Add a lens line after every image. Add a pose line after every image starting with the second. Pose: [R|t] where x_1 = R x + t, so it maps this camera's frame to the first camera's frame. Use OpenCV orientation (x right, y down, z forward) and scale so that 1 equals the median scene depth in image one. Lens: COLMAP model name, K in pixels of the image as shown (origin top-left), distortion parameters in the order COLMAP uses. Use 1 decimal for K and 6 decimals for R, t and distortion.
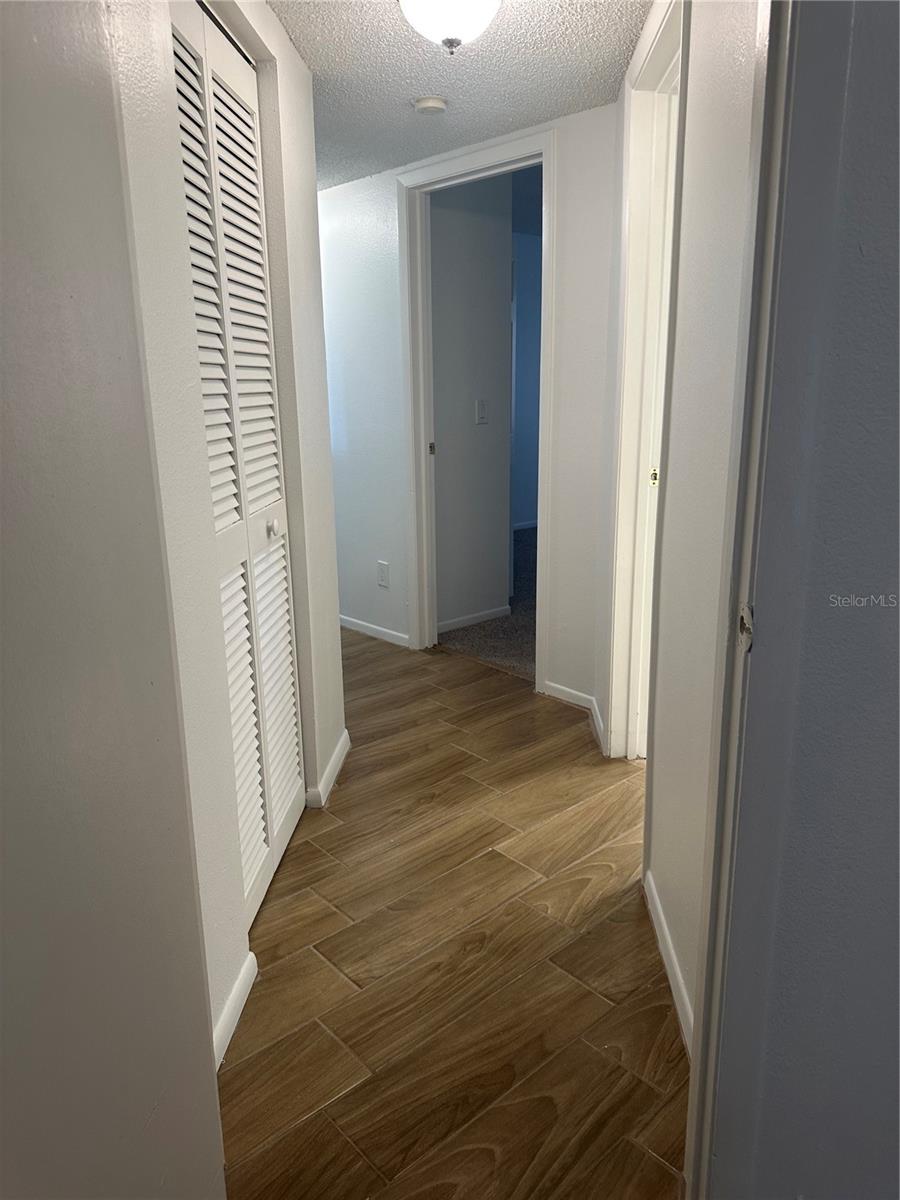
lens RADIAL K [[843.3, 0, 452.2], [0, 843.3, 588.8], [0, 0, 1]] dist [0.029699, -0.046040]
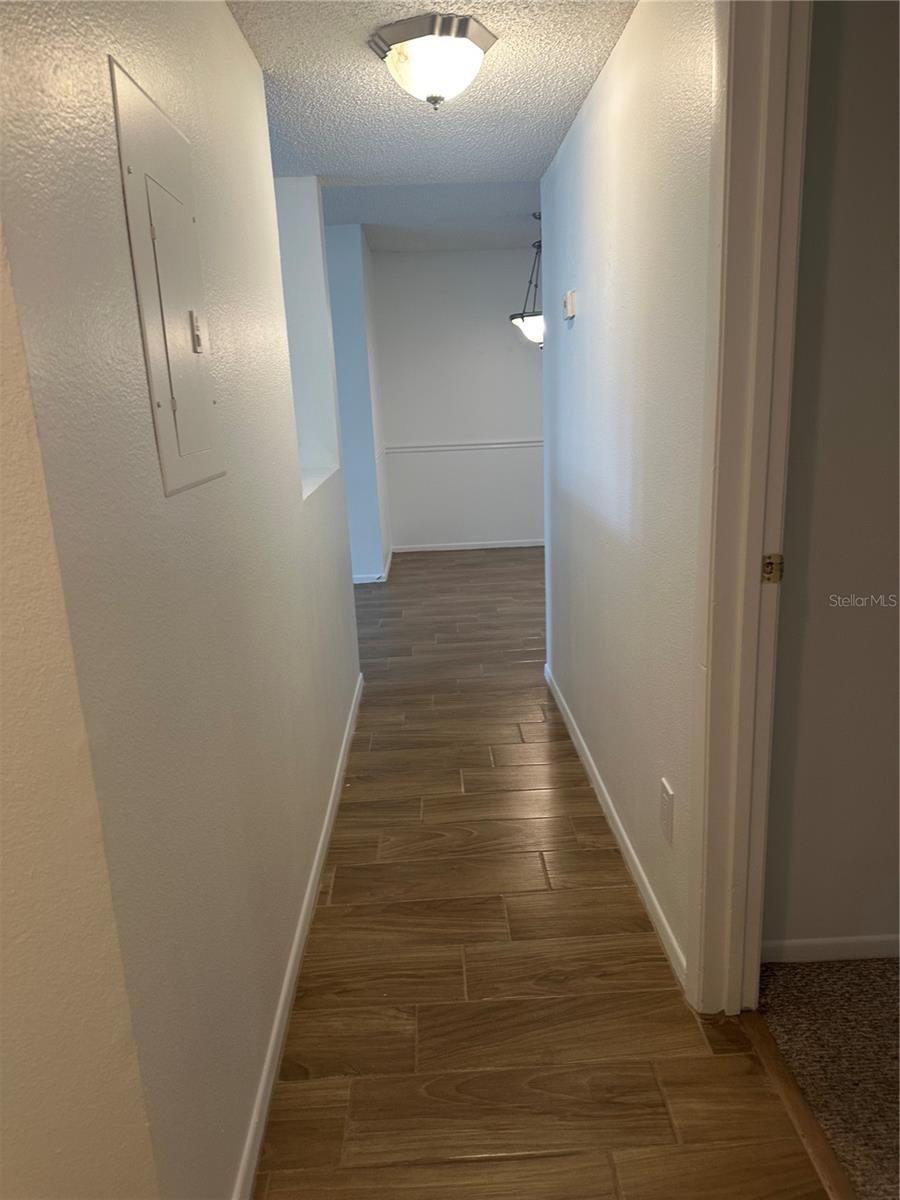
lens RADIAL K [[839.2, 0, 450.0], [0, 839.2, 600.0], [0, 0, 1]] dist [0.000497, -0.010350]
pose [[0.764694, 0.133227, -0.630472, 0.106094], [-0.123192, 0.990573, 0.059903, -0.148810], [0.632509, 0.031862, 0.773897, 0.568198]]
